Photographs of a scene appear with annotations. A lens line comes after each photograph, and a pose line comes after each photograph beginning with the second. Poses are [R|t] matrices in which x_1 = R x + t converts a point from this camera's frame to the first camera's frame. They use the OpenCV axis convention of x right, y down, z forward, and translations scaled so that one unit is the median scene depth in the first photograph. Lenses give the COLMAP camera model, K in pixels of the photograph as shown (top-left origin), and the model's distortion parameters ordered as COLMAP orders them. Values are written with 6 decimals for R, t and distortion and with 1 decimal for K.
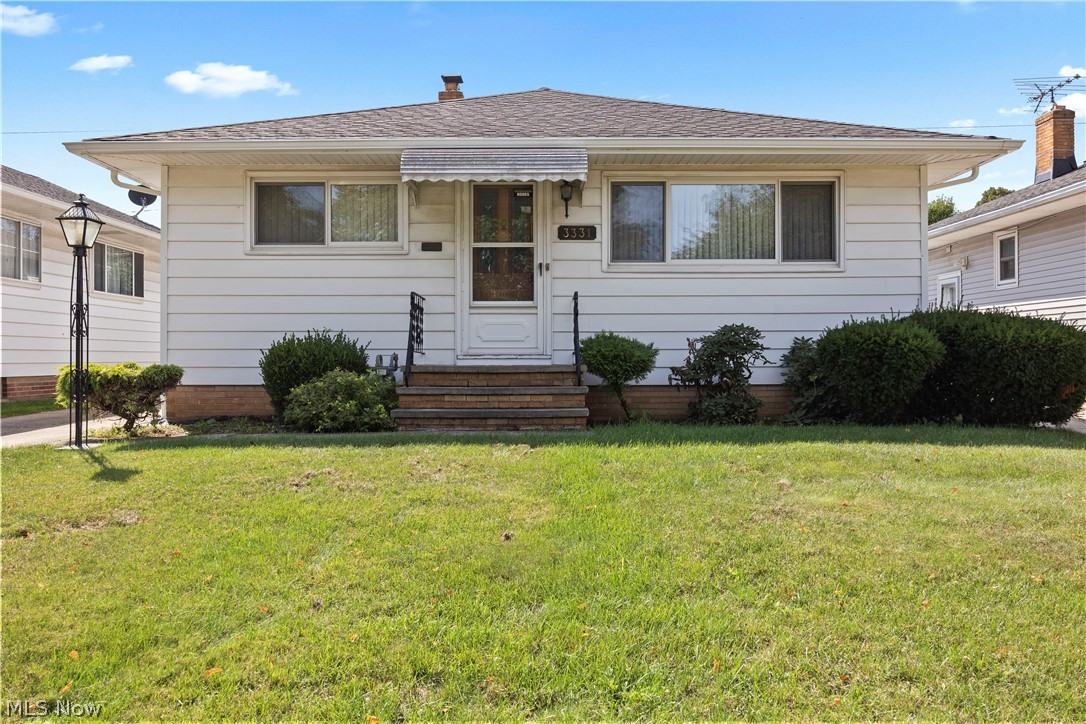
lens RADIAL K [[916.7, 0, 544.9], [0, 916.7, 348.3], [0, 0, 1]] dist [0.002266, 0.003760]
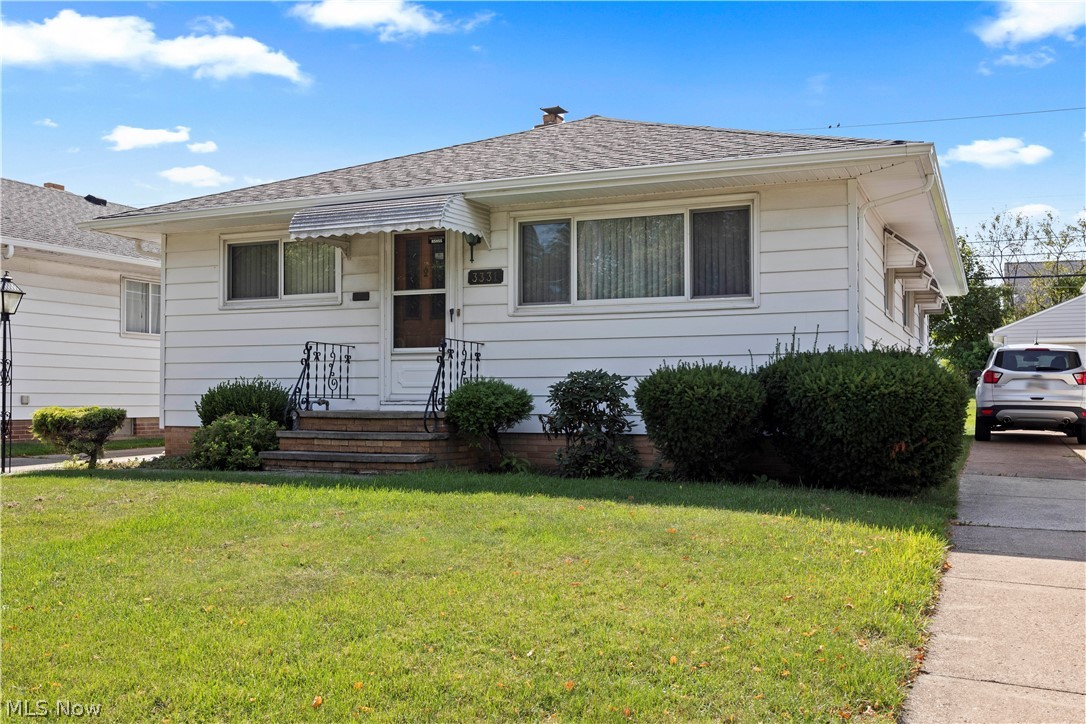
lens RADIAL K [[1044.5, 0, 525.1], [0, 1044.5, 380.9], [0, 0, 1]] dist [-0.001755, -0.003191]
pose [[0.910312, -0.003527, -0.413908, 0.537516], [0.000300, 0.999969, -0.007861, -0.005676], [0.413922, 0.007032, 0.910285, -0.000442]]
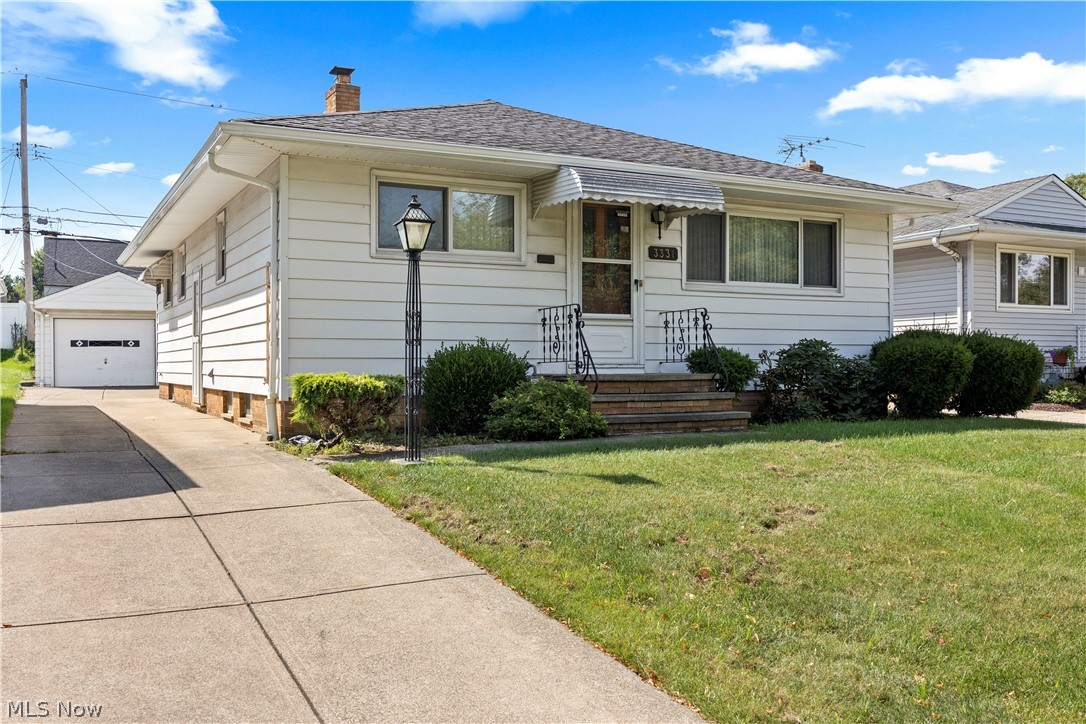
lens RADIAL K [[968.0, 0, 543.0], [0, 968.0, 362.0], [0, 0, 1]] dist [-0.001377, -0.000354]
pose [[0.886148, 0.001566, 0.463400, -0.631645], [-0.004176, 0.999981, 0.004606, -0.000417], [-0.463384, -0.006017, 0.886137, 0.037559]]
